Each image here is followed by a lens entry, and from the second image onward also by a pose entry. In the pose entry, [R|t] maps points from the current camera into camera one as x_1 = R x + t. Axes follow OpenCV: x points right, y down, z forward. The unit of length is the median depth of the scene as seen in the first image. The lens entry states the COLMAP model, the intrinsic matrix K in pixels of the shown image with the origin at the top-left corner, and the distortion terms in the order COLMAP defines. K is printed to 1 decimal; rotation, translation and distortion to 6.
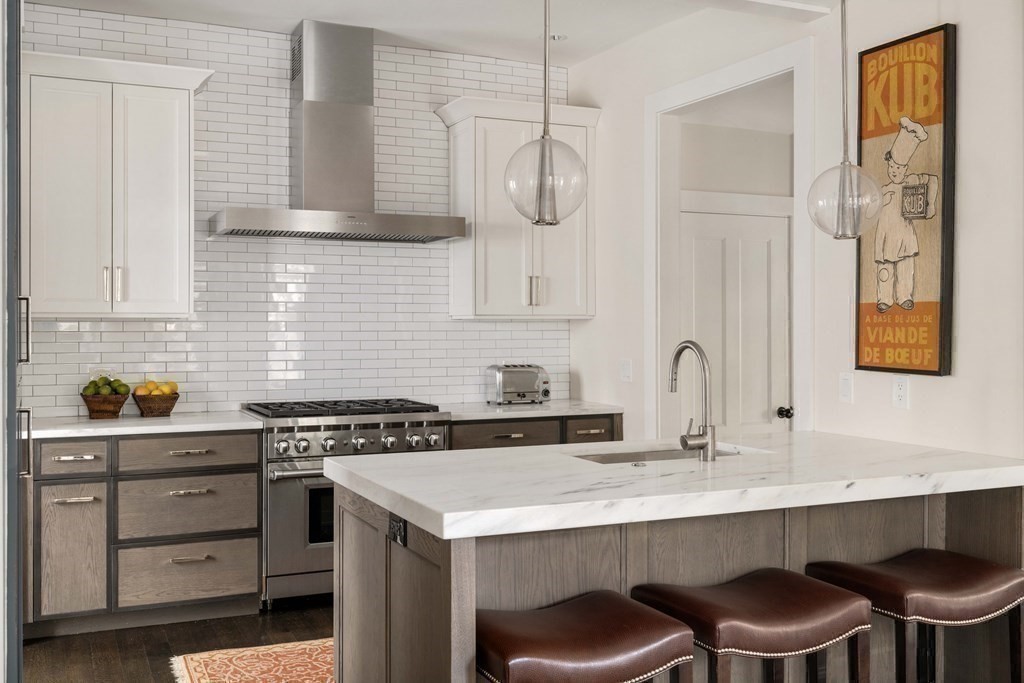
lens RADIAL K [[1020.9, 0, 512.0], [0, 1020.9, 341.5], [0, 0, 1]] dist [0.010820, -0.010431]
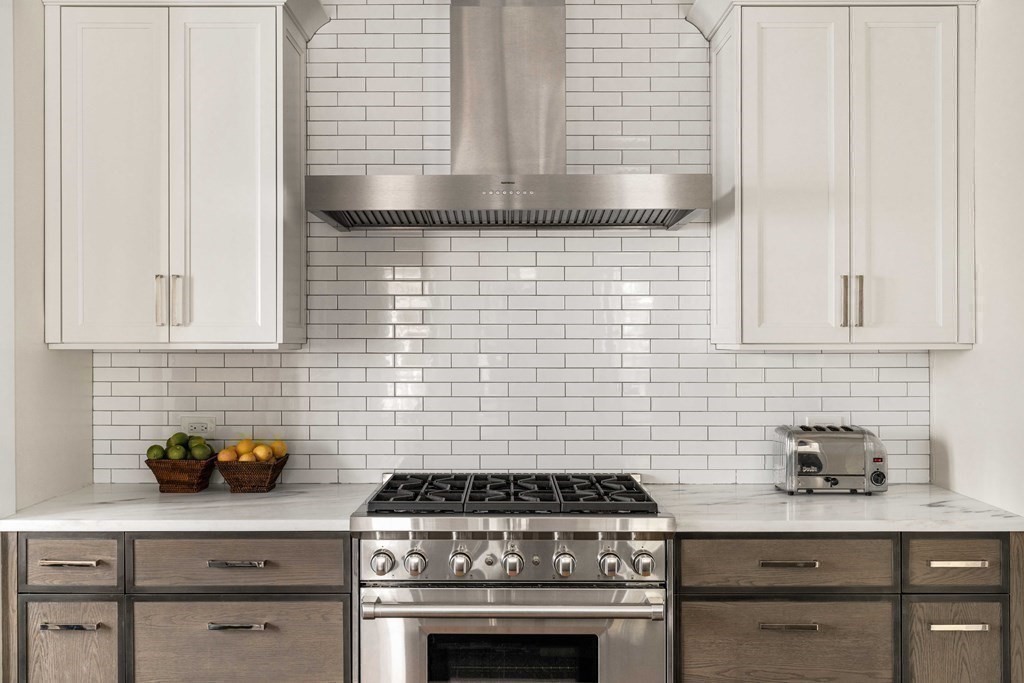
lens RADIAL K [[924.8, 0, 512.0], [0, 924.8, 341.5], [0, 0, 1]] dist [-0.011267, -0.002568]
pose [[0.908216, 0.003224, -0.418490, 0.082631], [-0.007079, 0.999946, -0.007658, -0.027635], [0.418443, 0.009917, 0.908189, 0.565259]]
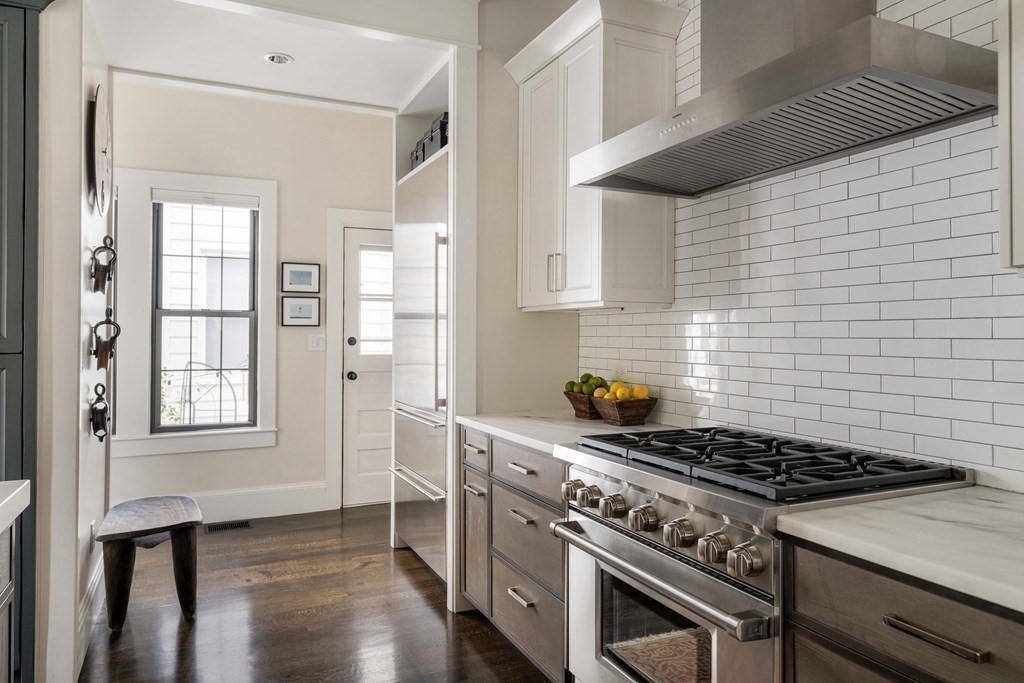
lens RADIAL K [[680.3, 0, 512.0], [0, 680.3, 341.5], [0, 0, 1]] dist [-0.004539, -0.001021]
pose [[0.010338, 0.012049, -0.999874, 0.241296], [-0.013755, 0.999835, 0.011906, -0.001115], [0.999852, 0.013630, 0.010502, 1.012382]]
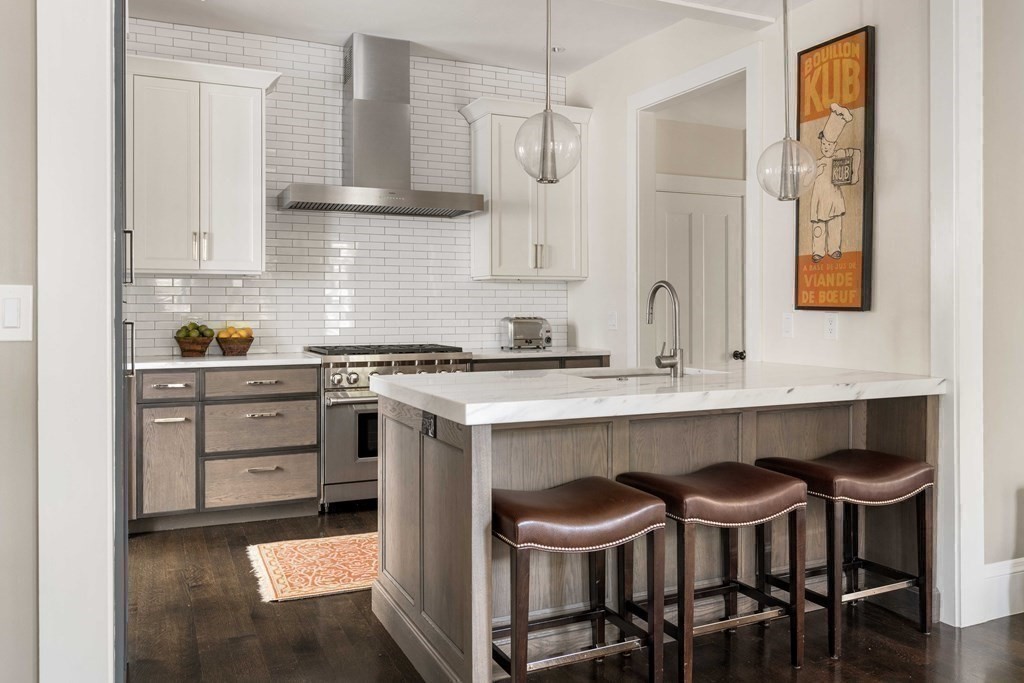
lens RADIAL K [[818.1, 0, 529.2], [0, 818.1, 319.3], [0, 0, 1]] dist [-0.000320, 0.002745]
pose [[0.999954, -0.000004, 0.009612, 0.000416], [-0.000022, 0.999996, 0.002766, 0.029491], [-0.009612, -0.002766, 0.999950, 0.000035]]
